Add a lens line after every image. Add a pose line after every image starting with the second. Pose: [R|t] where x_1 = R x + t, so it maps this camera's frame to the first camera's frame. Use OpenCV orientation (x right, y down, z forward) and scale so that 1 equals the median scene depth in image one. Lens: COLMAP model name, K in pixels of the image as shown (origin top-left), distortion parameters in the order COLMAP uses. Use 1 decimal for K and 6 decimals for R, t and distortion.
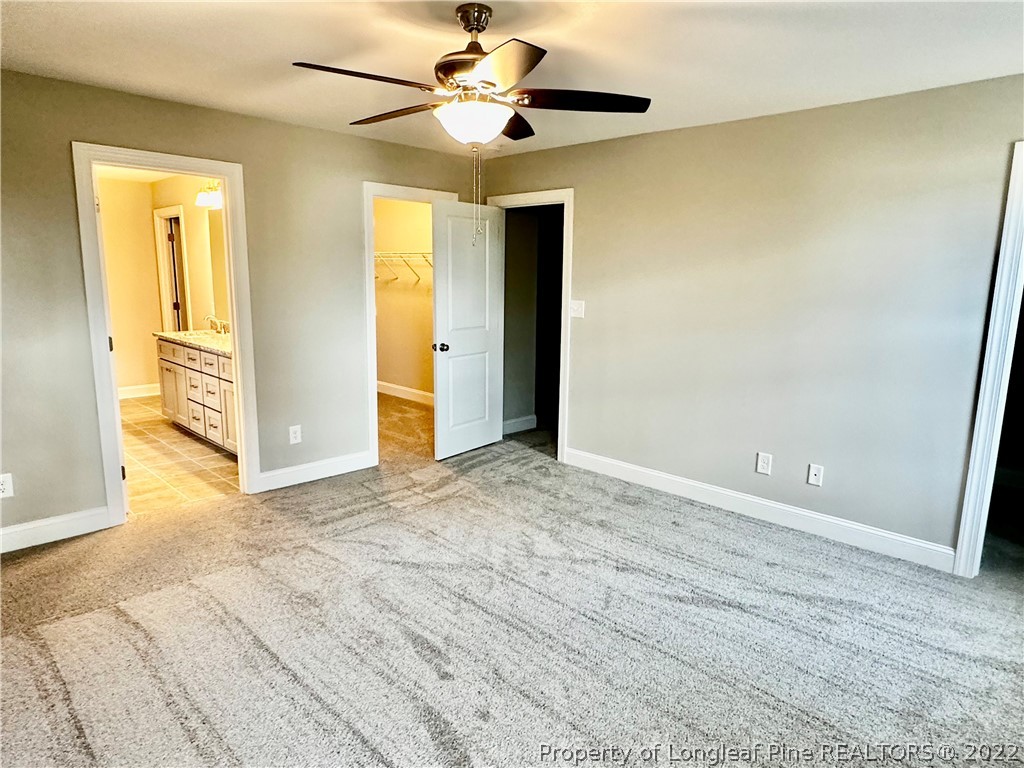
lens RADIAL K [[623.7, 0, 512.5], [0, 623.7, 385.2], [0, 0, 1]] dist [-0.023098, 0.000162]
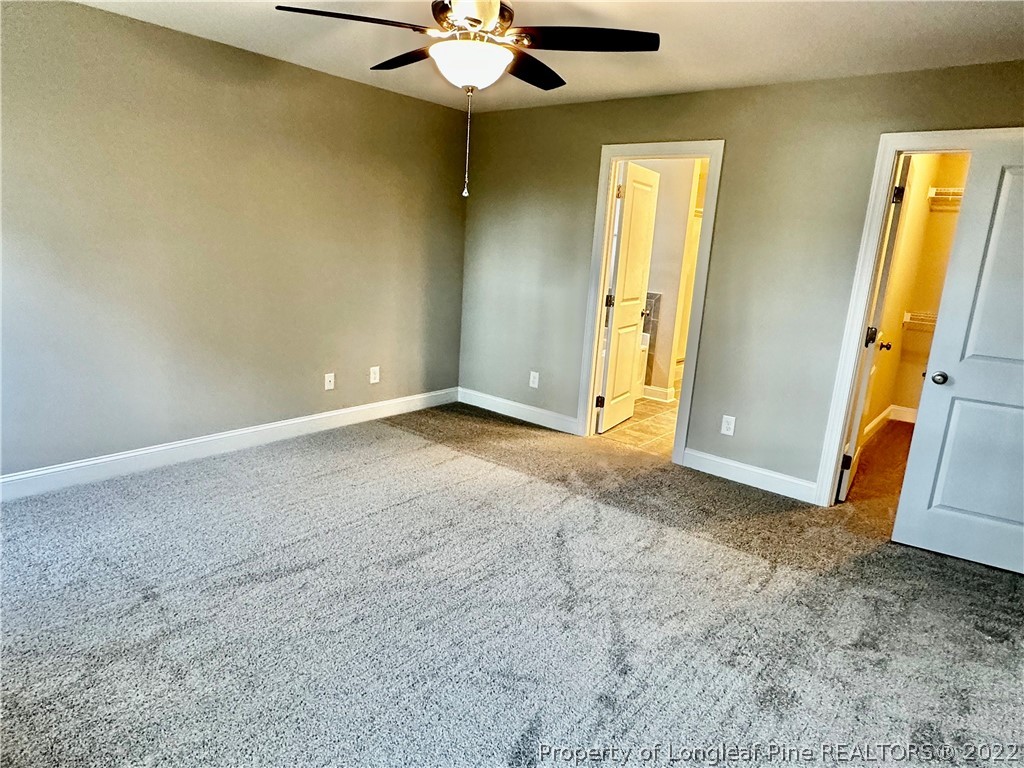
lens RADIAL K [[623.7, 0, 511.9], [0, 623.7, 383.7], [0, 0, 1]] dist [-0.023098, 0.000162]
pose [[0.082526, 0.206860, -0.974884, 0.528088], [-0.235348, 0.954598, 0.182633, -0.075183], [0.968401, 0.214365, 0.127463, 0.561747]]
